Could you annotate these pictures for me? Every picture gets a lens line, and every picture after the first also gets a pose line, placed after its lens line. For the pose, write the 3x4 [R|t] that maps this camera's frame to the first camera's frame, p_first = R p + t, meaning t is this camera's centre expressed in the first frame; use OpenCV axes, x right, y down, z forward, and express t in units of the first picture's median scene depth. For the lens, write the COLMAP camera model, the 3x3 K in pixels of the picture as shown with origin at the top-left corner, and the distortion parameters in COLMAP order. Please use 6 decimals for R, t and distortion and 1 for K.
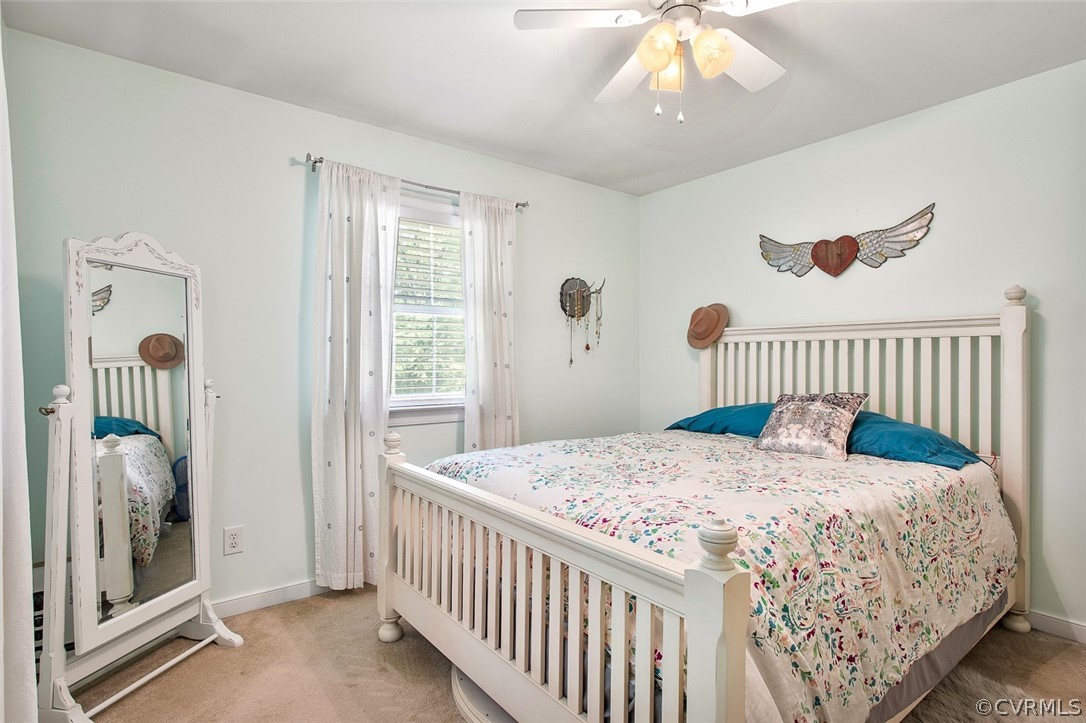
lens RADIAL K [[547.4, 0, 545.2], [0, 547.4, 356.2], [0, 0, 1]] dist [-0.010440, 0.001982]
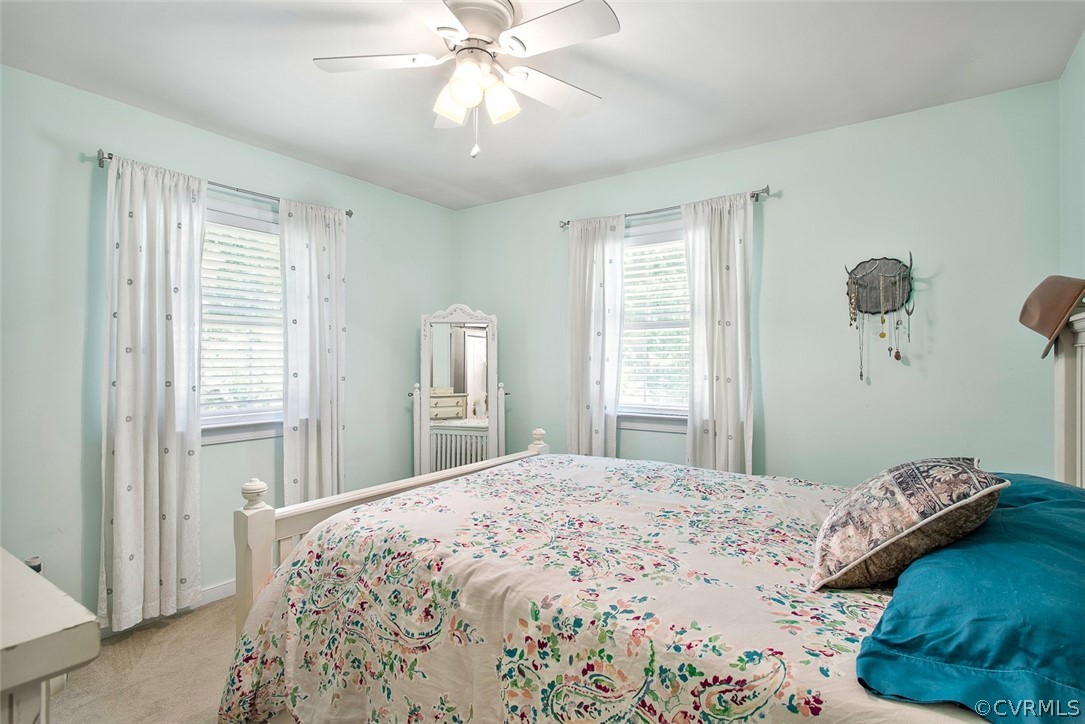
lens RADIAL K [[546.9, 0, 545.0], [0, 546.9, 365.4], [0, 0, 1]] dist [-0.010440, 0.001982]
pose [[0.293059, 0.008437, -0.956057, 1.187133], [0.010049, 0.999879, 0.011904, -0.033464], [0.956042, -0.013096, 0.292938, 0.752346]]
